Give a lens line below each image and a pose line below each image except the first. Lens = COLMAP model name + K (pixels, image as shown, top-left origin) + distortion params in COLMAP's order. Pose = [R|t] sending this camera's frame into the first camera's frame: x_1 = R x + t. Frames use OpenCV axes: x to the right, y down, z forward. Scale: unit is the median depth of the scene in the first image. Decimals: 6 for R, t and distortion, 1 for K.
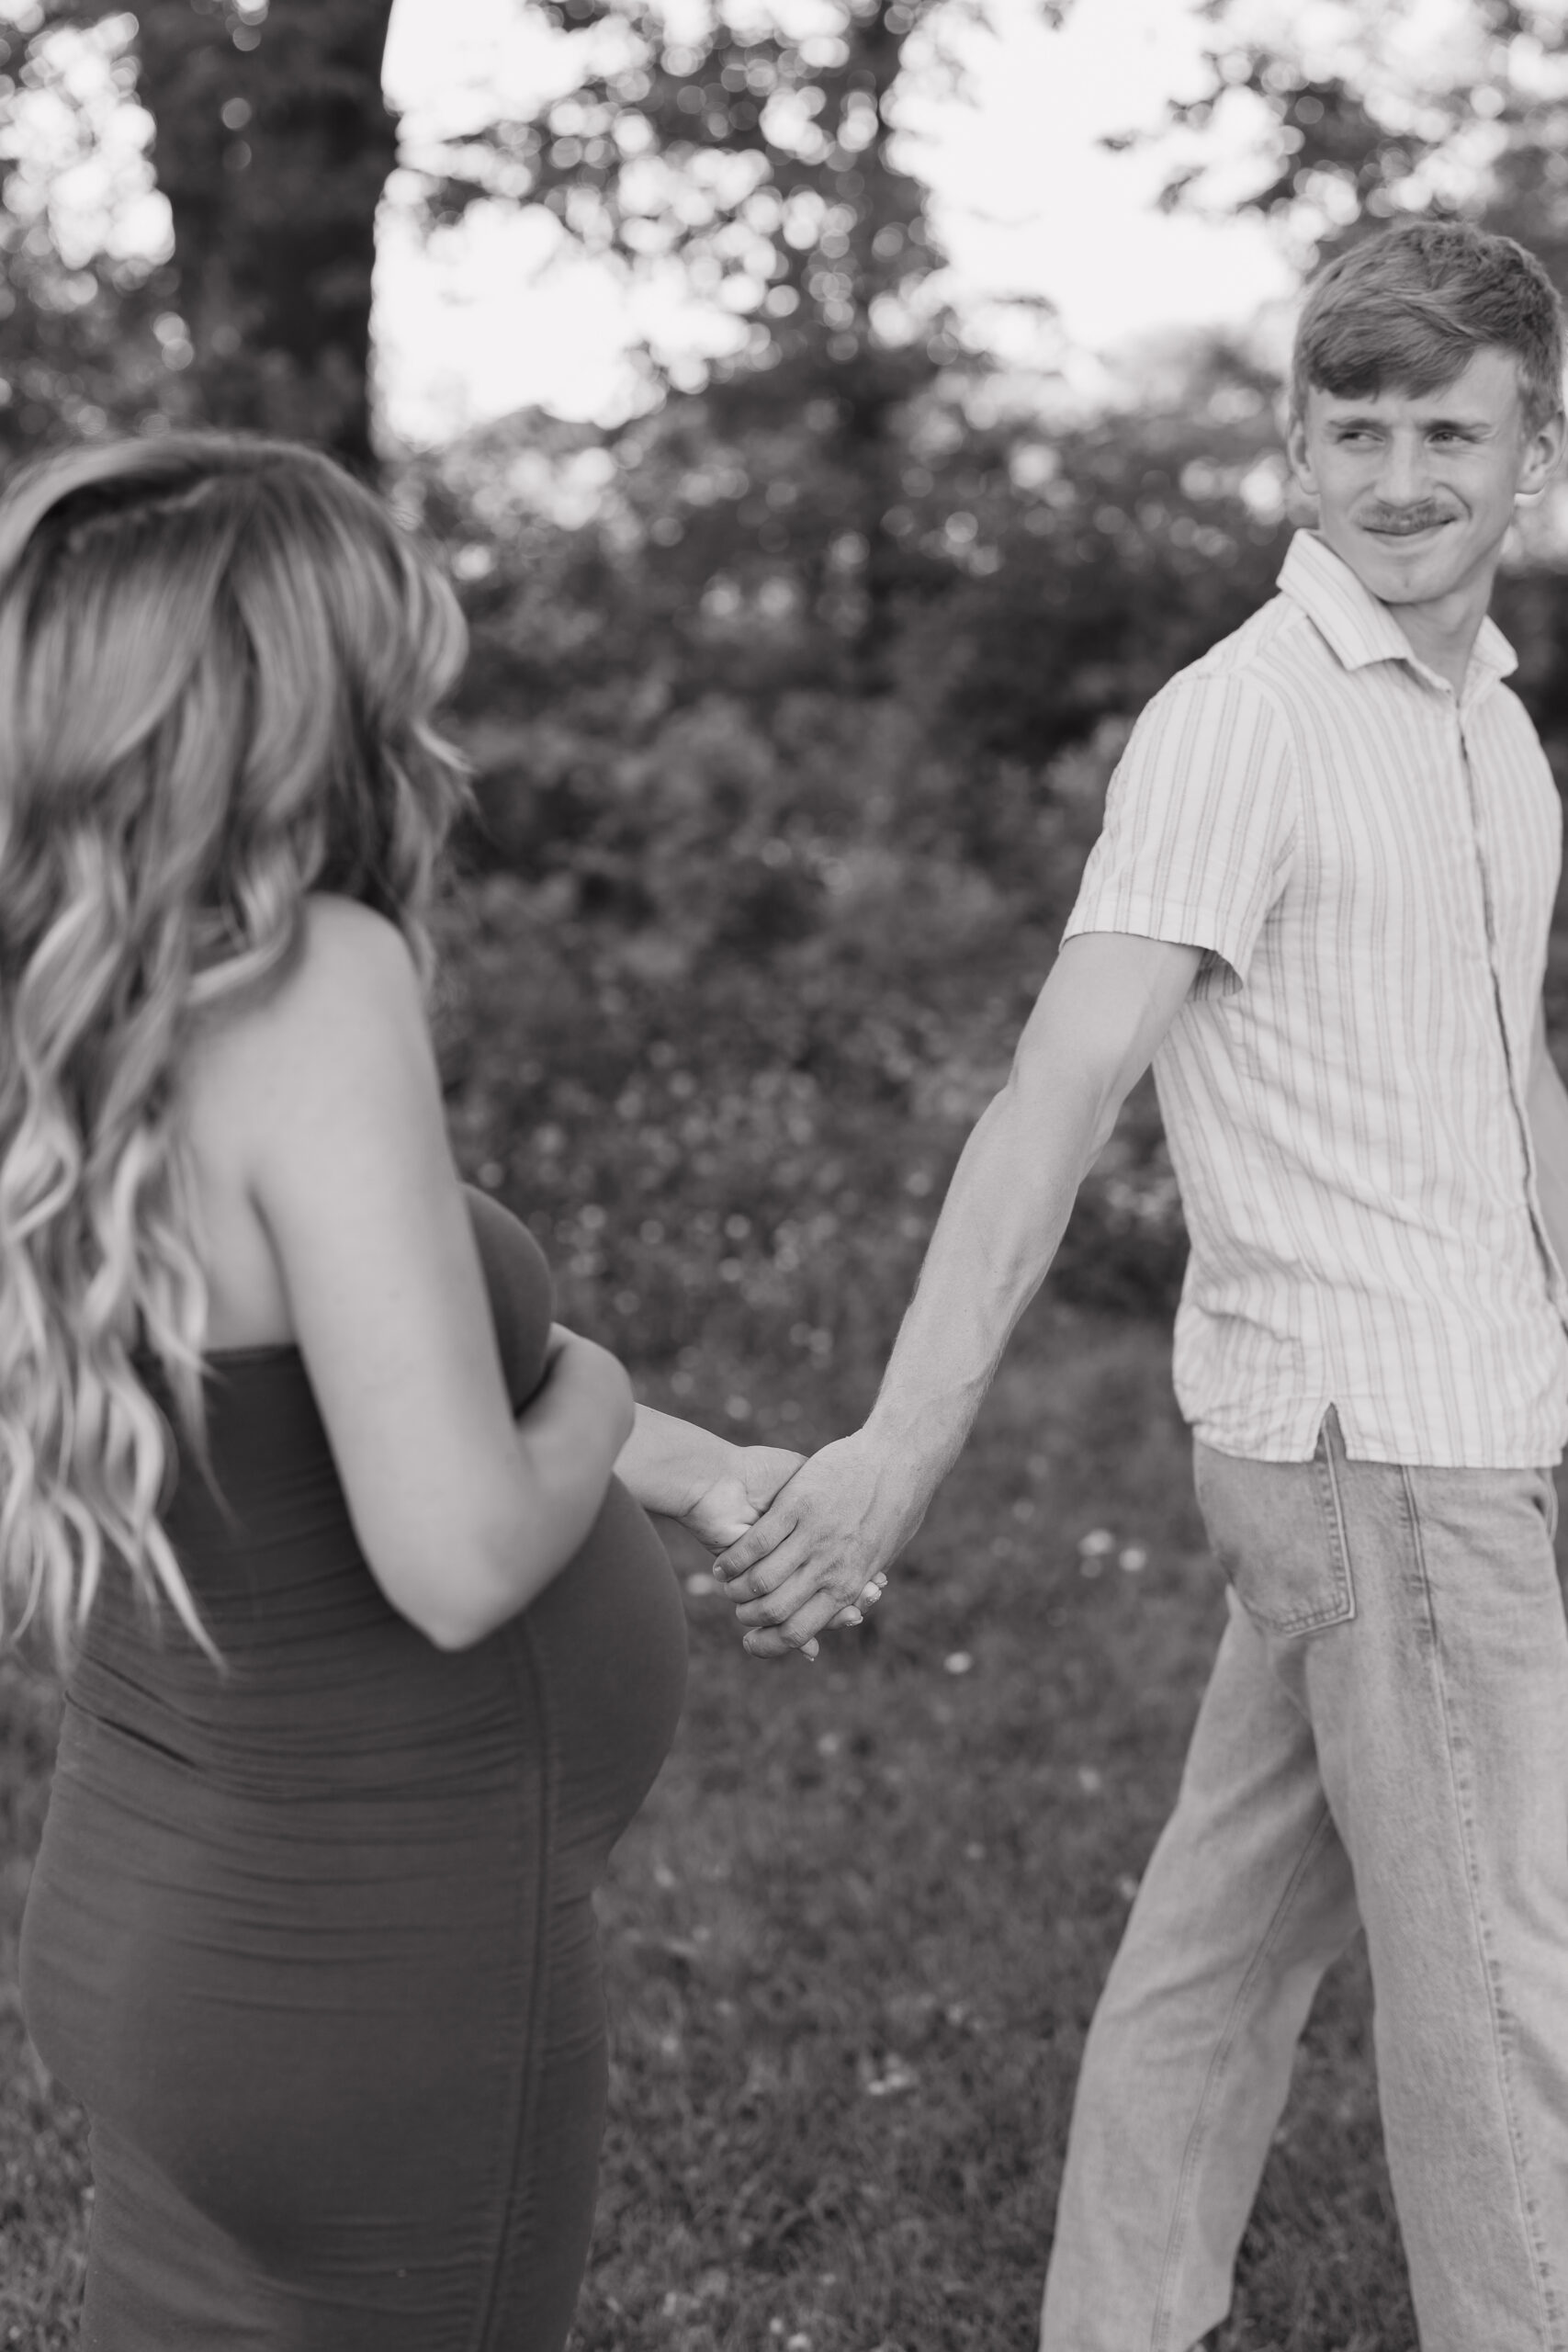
lens RADIAL K [[3271.4, 0, 784.0], [0, 3271.4, 1176.0], [0, 0, 1]] dist [-0.024428, 0.390658]
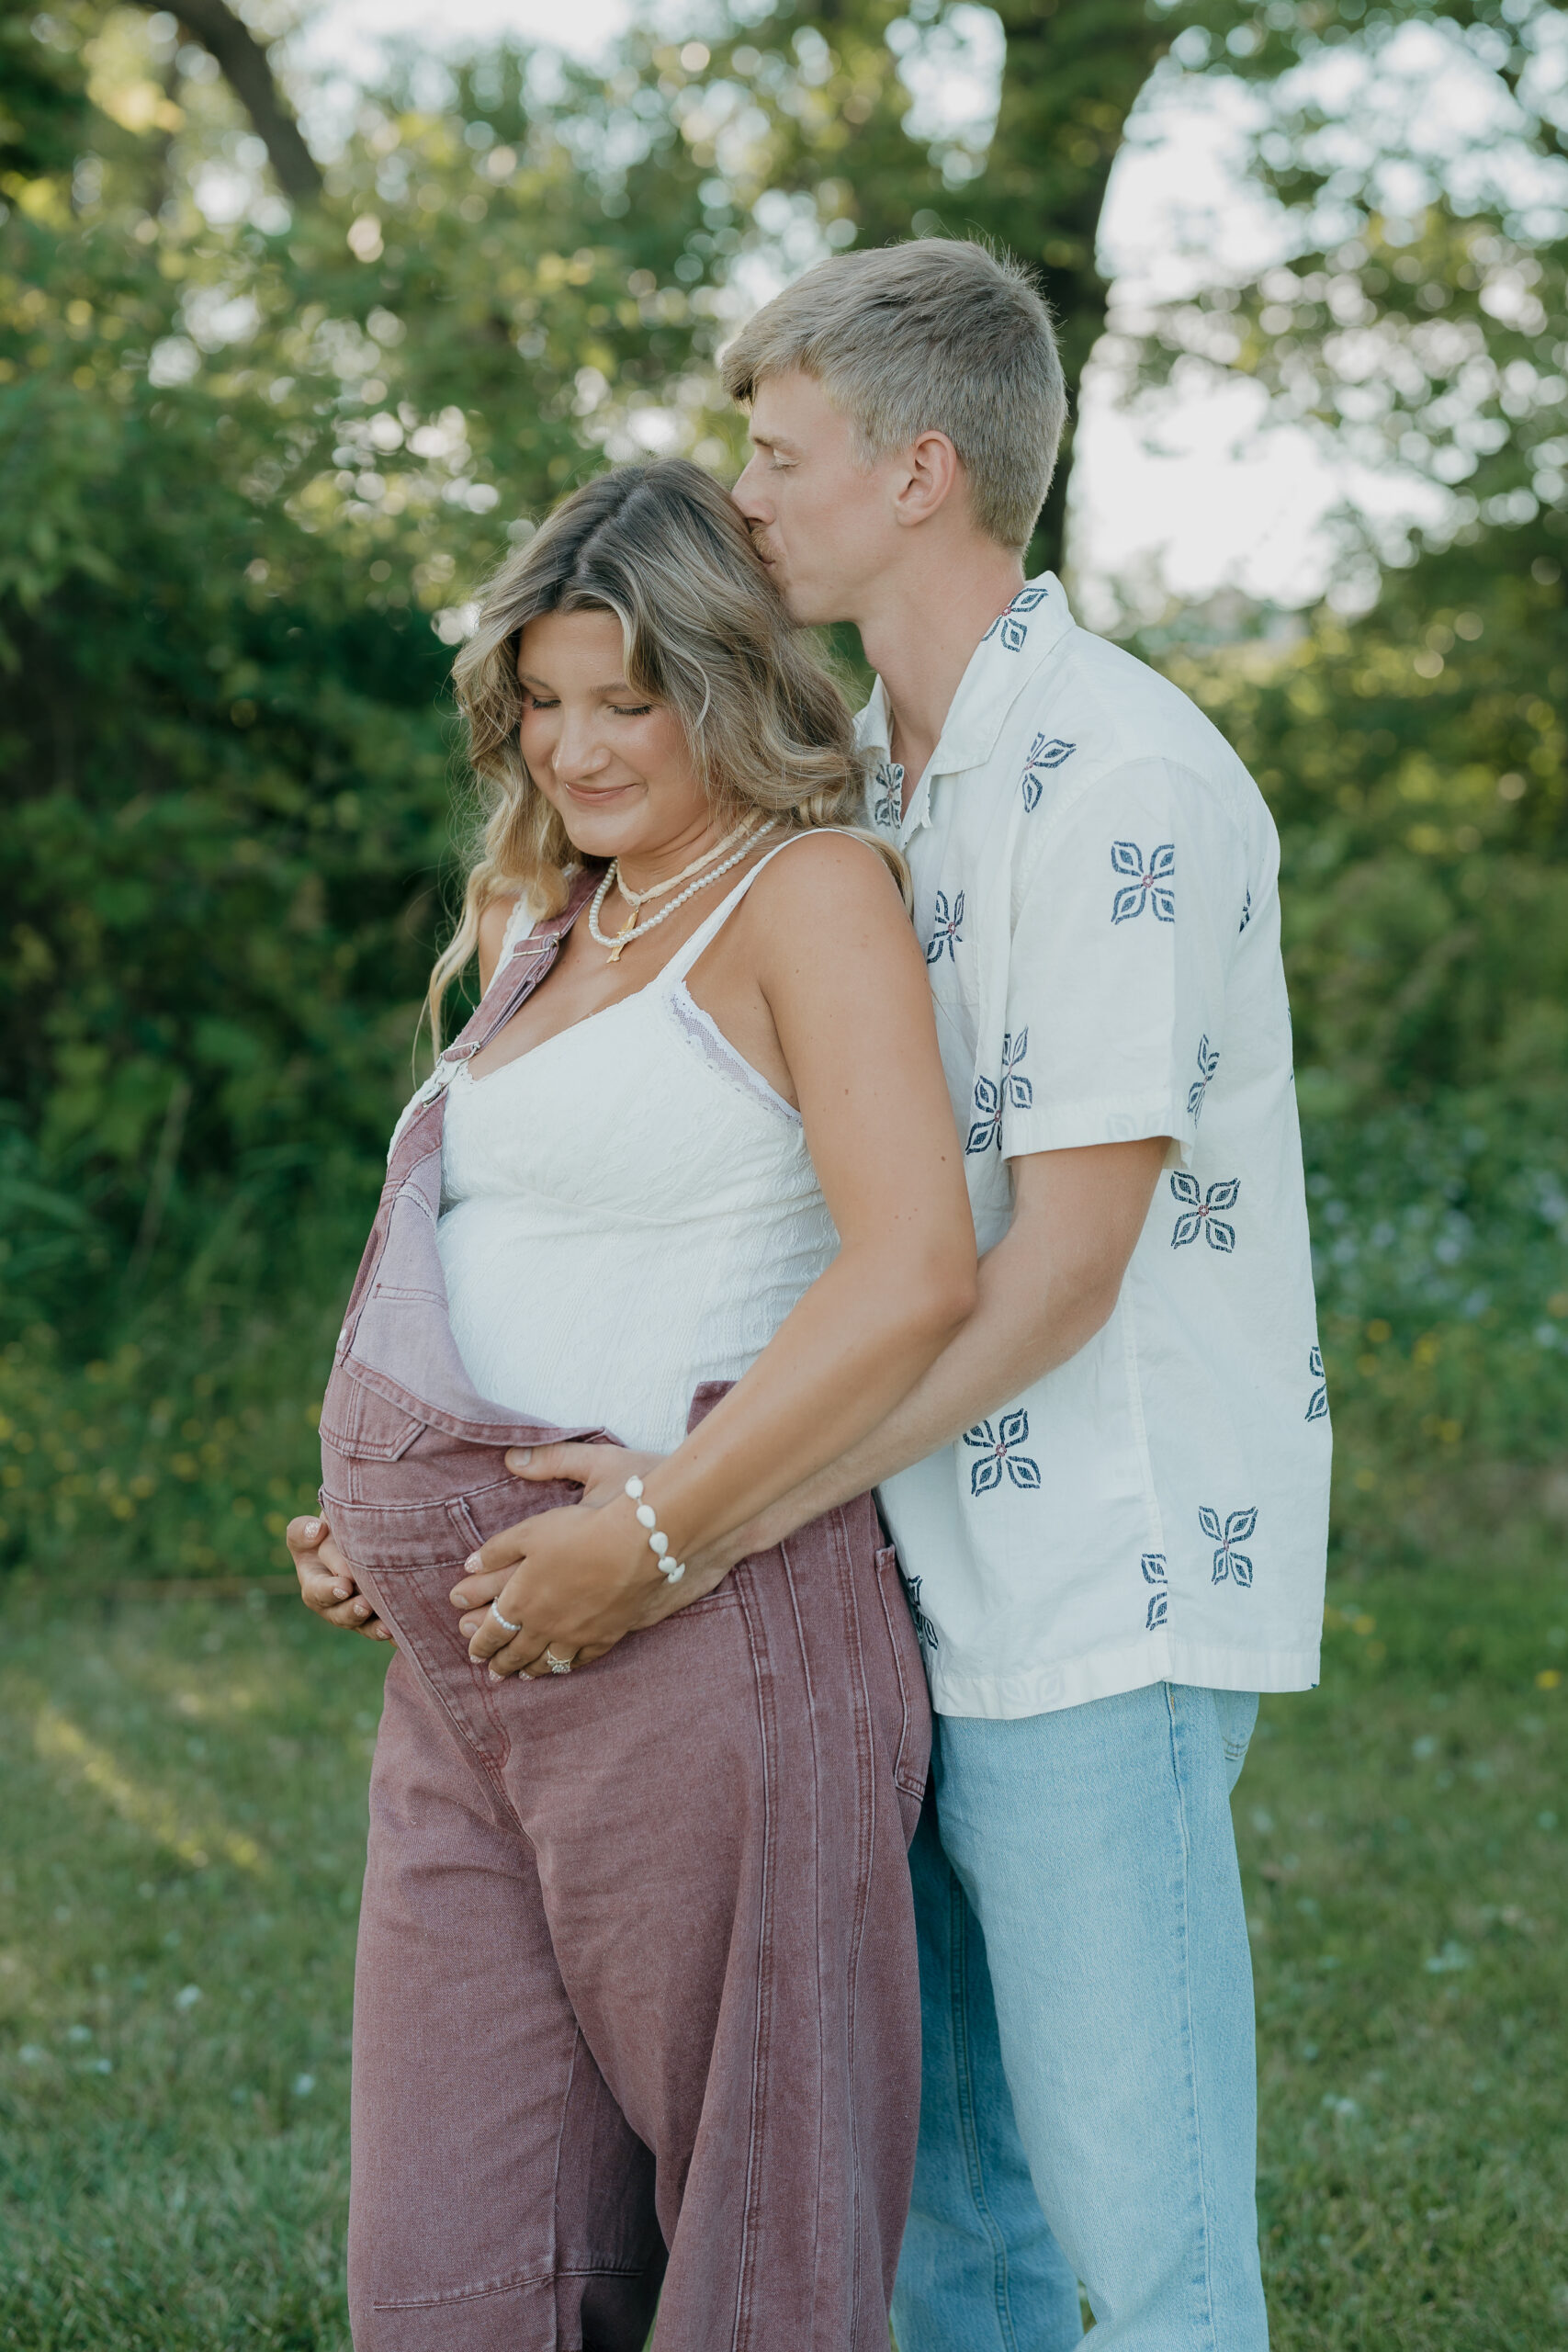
lens RADIAL K [[3695.8, 0, 784.0], [0, 3695.8, 1176.0], [0, 0, 1]] dist [-0.058485, -0.139425]
pose [[0.980912, 0.054560, -0.186643, 0.014234], [-0.068579, 0.995222, -0.069498, 0.052950], [0.181959, 0.080971, 0.979967, -0.151969]]
